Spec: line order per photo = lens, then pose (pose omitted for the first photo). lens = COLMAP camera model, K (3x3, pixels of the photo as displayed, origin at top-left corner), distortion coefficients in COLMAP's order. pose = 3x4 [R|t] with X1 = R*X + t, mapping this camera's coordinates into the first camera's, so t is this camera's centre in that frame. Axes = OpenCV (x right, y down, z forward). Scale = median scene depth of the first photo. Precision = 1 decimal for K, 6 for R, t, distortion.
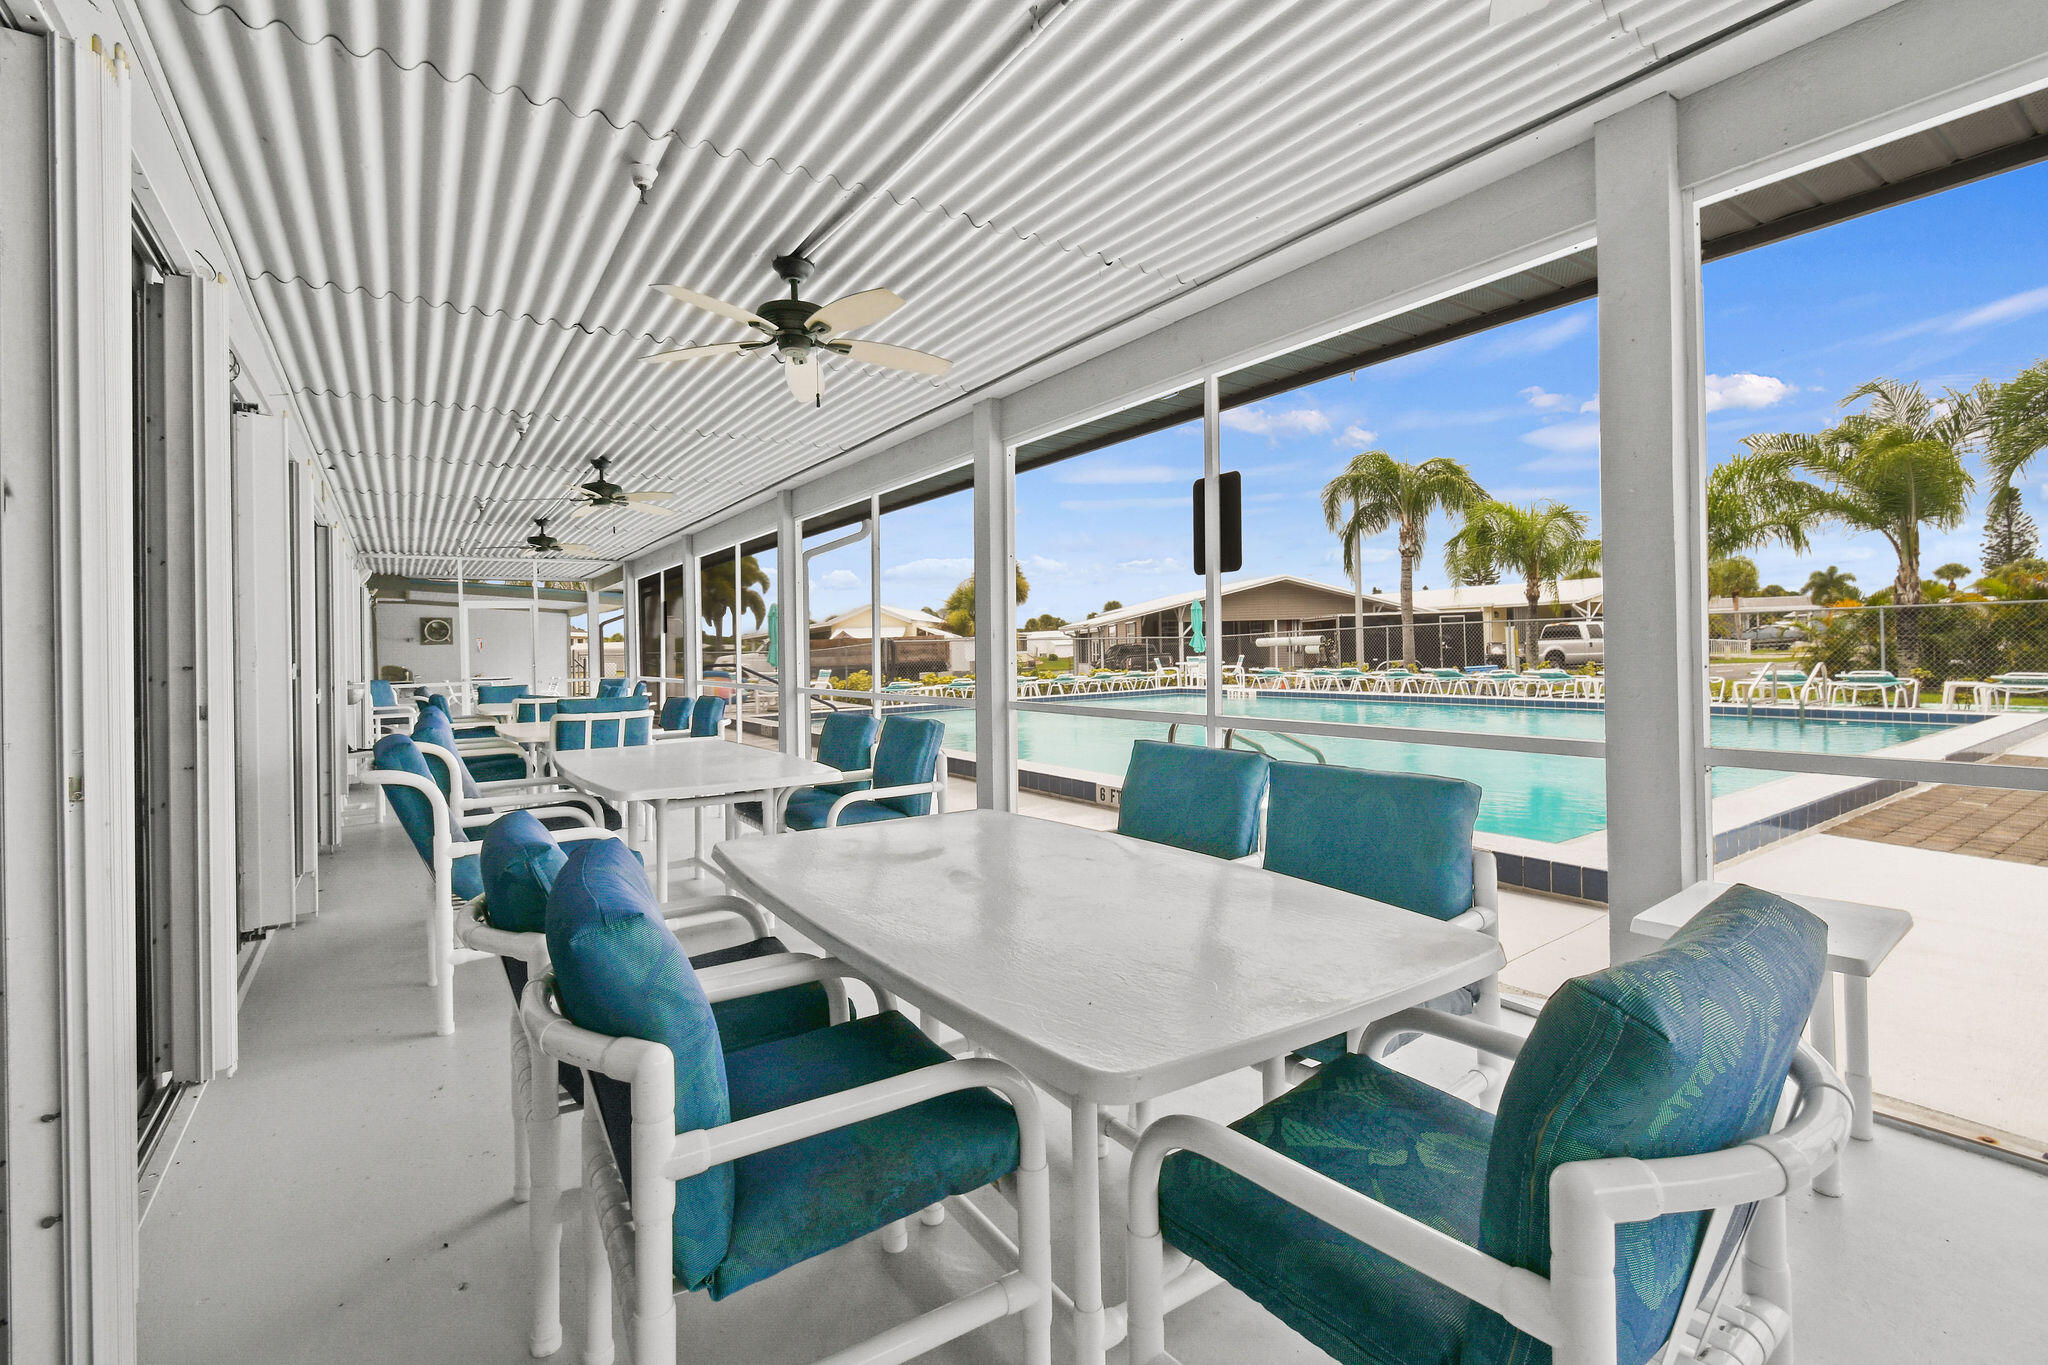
lens RADIAL K [[893.5, 0, 979.3], [0, 893.5, 649.9], [0, 0, 1]] dist [0.000860, -0.007836]
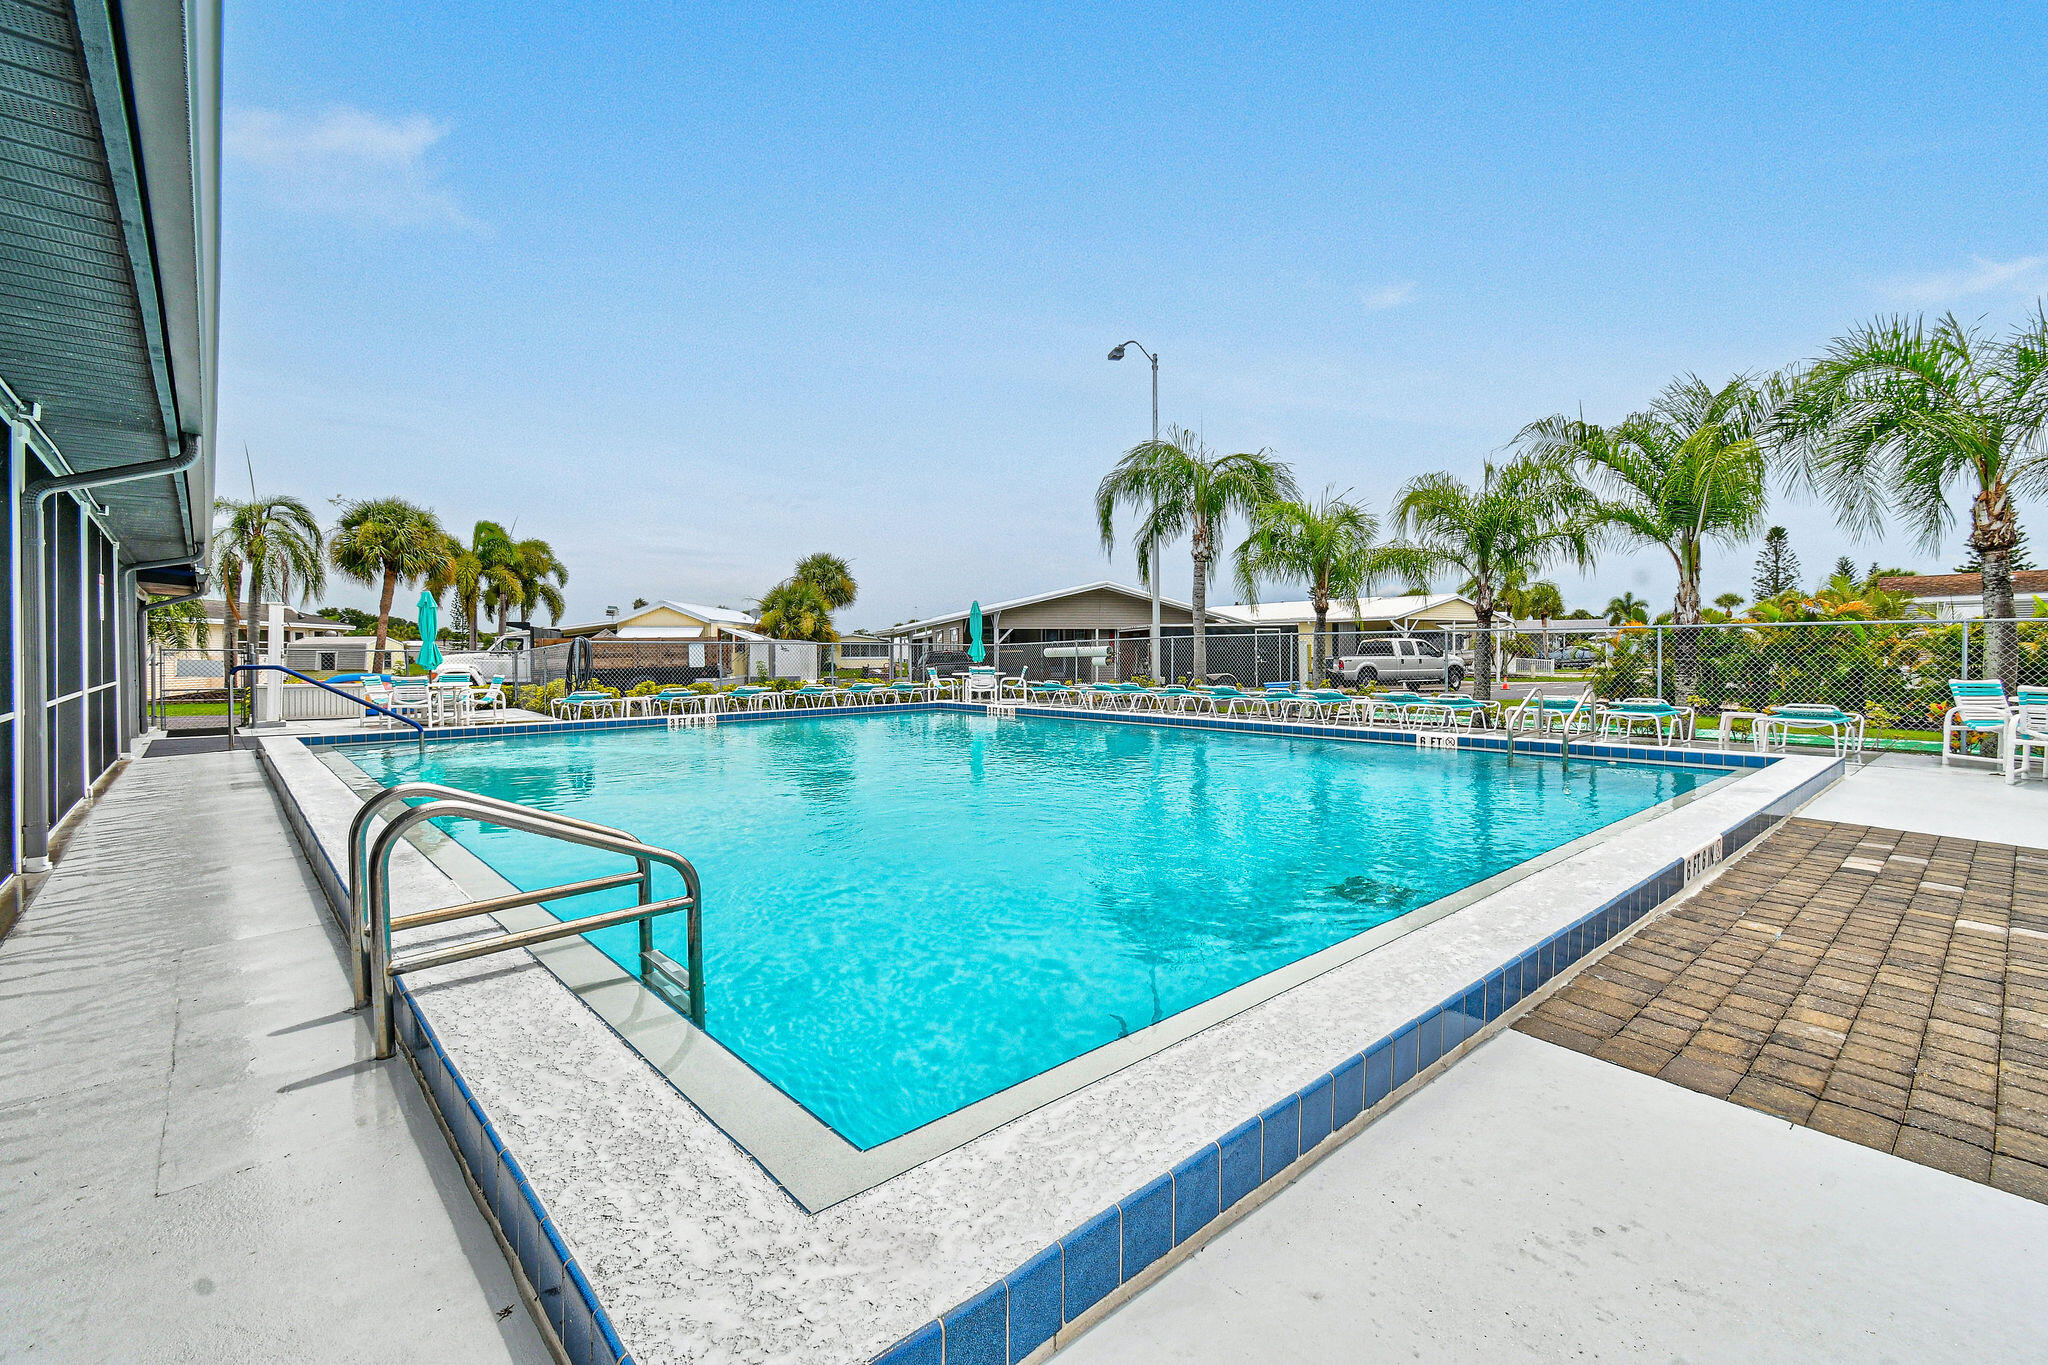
lens RADIAL K [[891.9, 0, 987.8], [0, 891.9, 674.7], [0, 0, 1]] dist [0.001355, 0.000380]
pose [[0.989693, 0.016805, 0.142218, 0.135323], [-0.019864, 0.999600, 0.020118, -0.003102], [-0.141823, -0.022736, 0.989631, 0.125944]]
